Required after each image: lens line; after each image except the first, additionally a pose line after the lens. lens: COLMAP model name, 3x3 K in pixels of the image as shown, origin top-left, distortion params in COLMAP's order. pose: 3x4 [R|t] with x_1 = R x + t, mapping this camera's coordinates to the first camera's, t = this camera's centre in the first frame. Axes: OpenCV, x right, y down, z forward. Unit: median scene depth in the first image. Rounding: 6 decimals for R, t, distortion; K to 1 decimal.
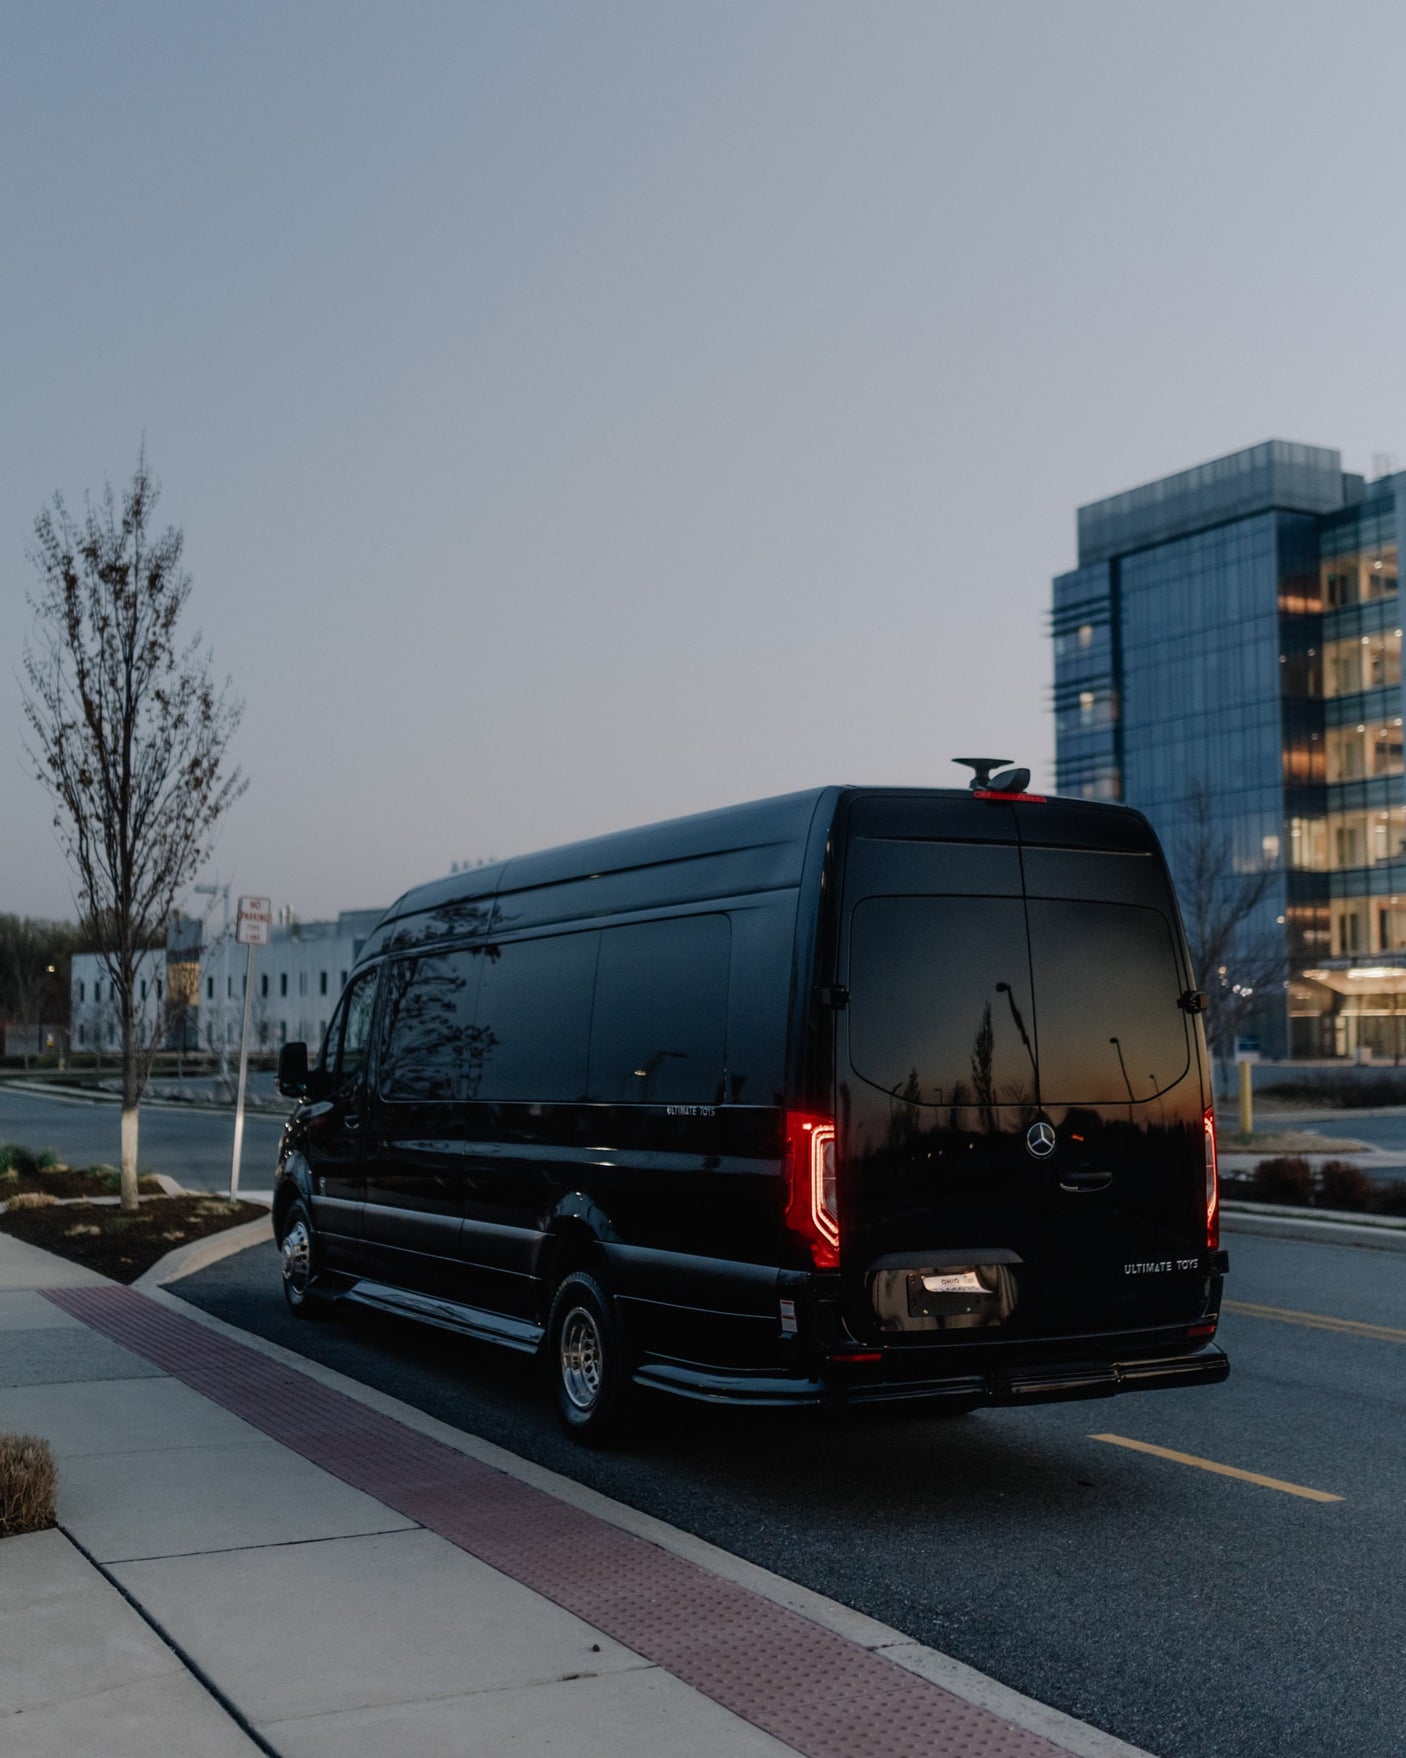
lens RADIAL K [[2018.3, 0, 703.0], [0, 2018.3, 879.0], [0, 0, 1]] dist [-0.019853, 0.019668]
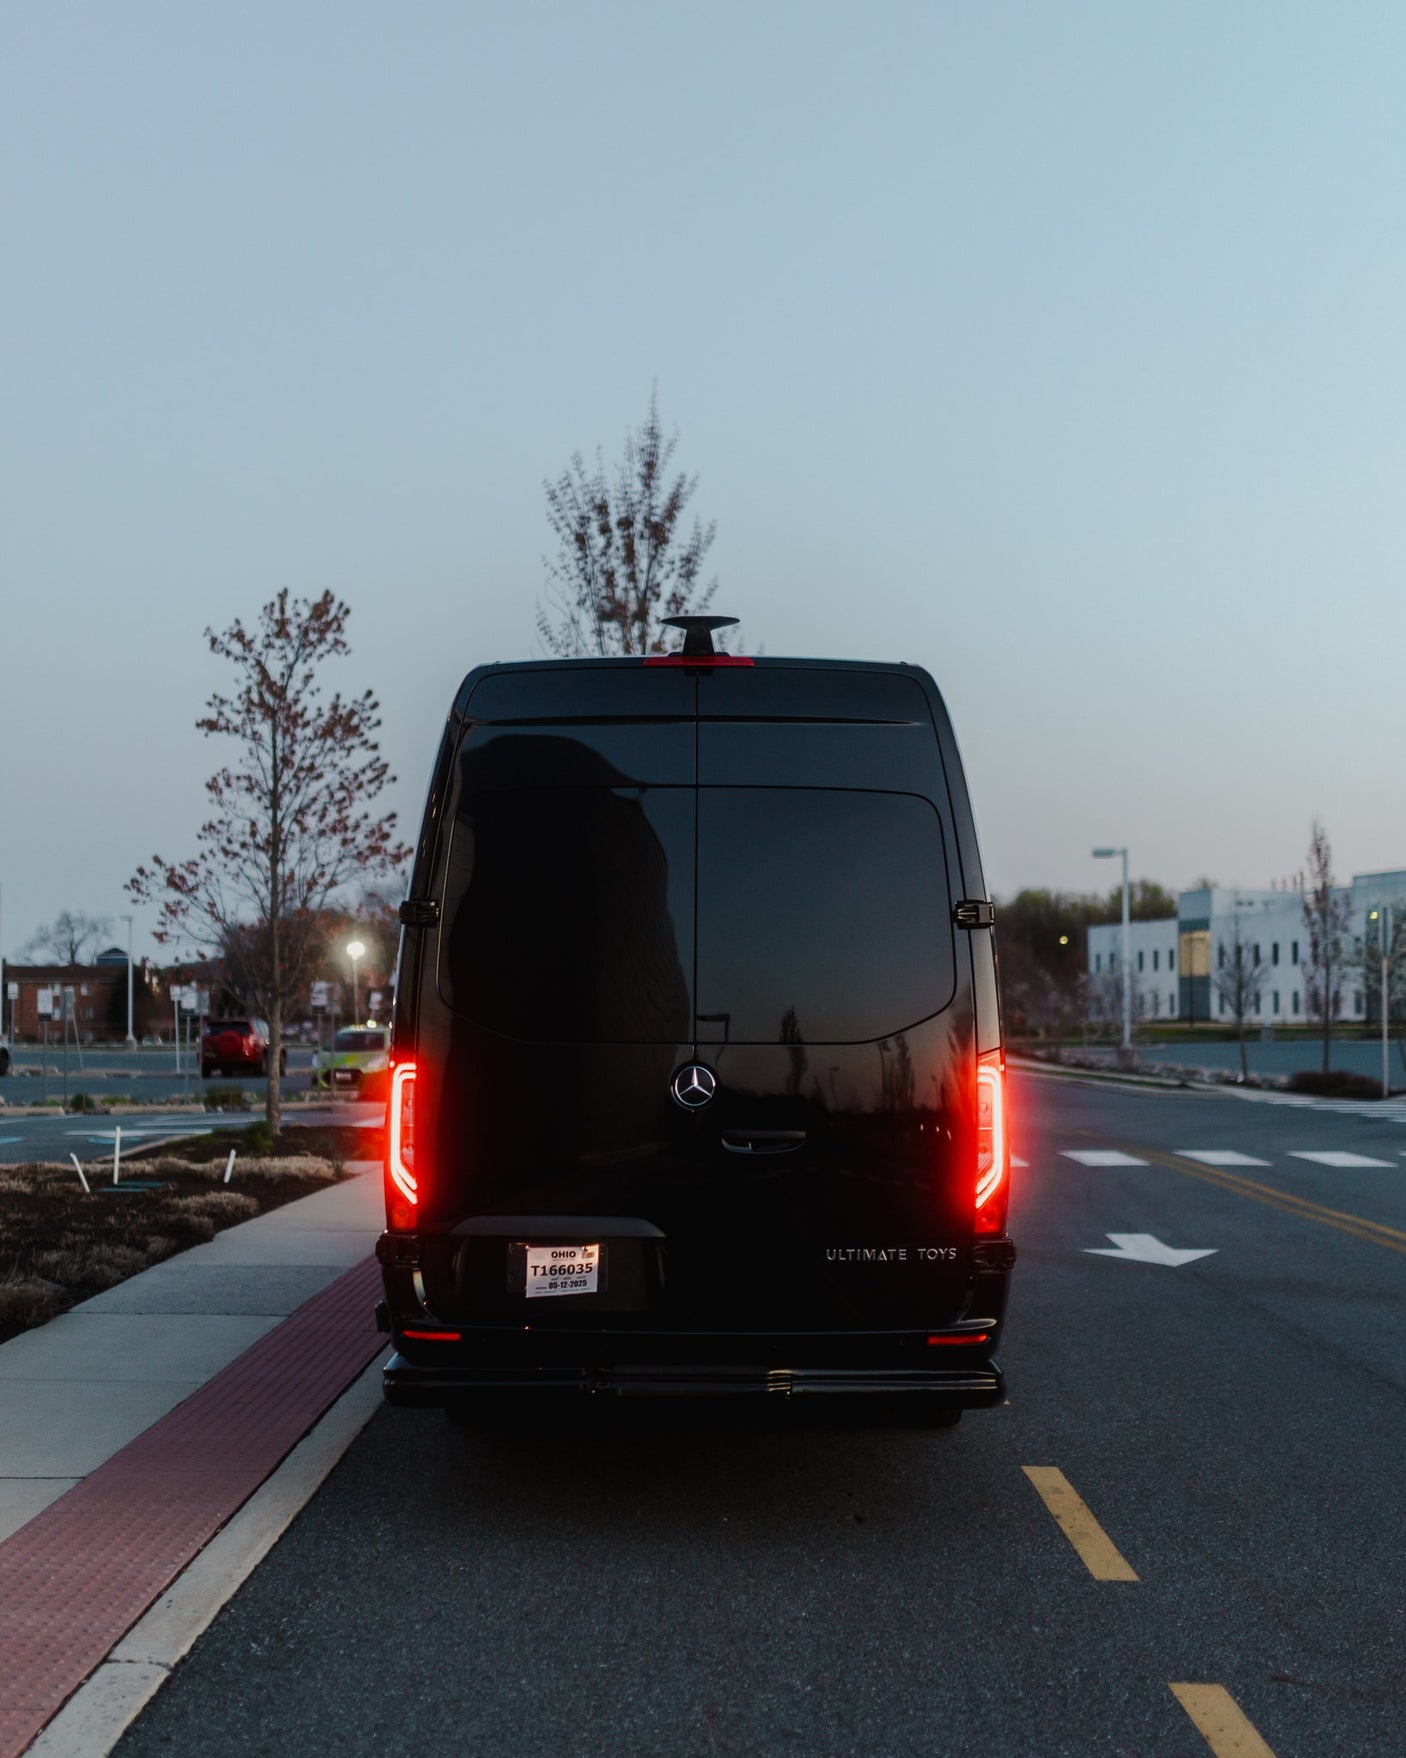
lens RADIAL K [[2069.3, 0, 711.2], [0, 2069.3, 922.6], [0, 0, 1]] dist [-0.007824, -0.037028]
pose [[0.883150, -0.017421, -0.468767, 0.227199], [0.034596, 0.999008, 0.028053, 0.016224], [0.467813, -0.040992, 0.882876, 0.110465]]
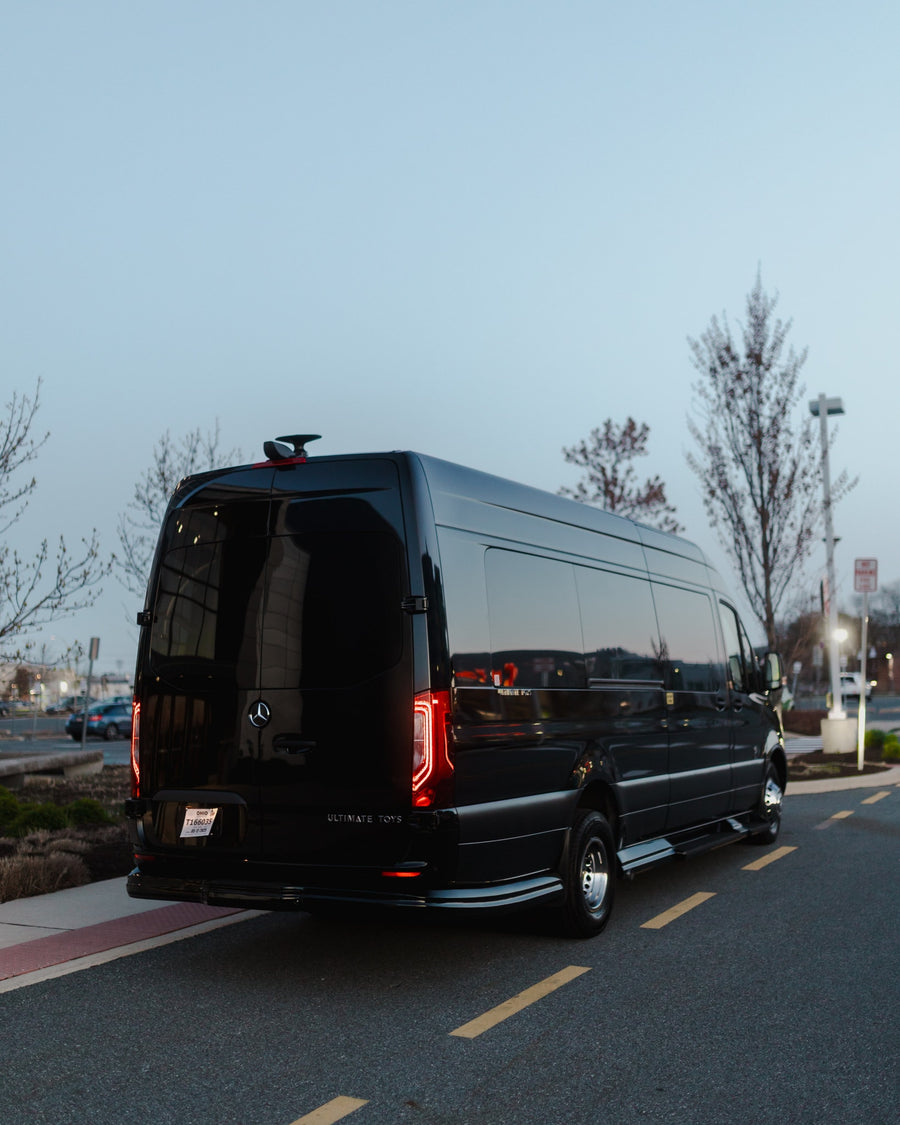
lens RADIAL K [[1291.6, 0, 450.0], [0, 1291.6, 562.5], [0, 0, 1]] dist [-0.019853, 0.019668]
pose [[0.568240, -0.087003, -0.818250, 0.388955], [0.084955, 0.995284, -0.046829, 0.031461], [0.818465, -0.042904, 0.572952, 0.245926]]
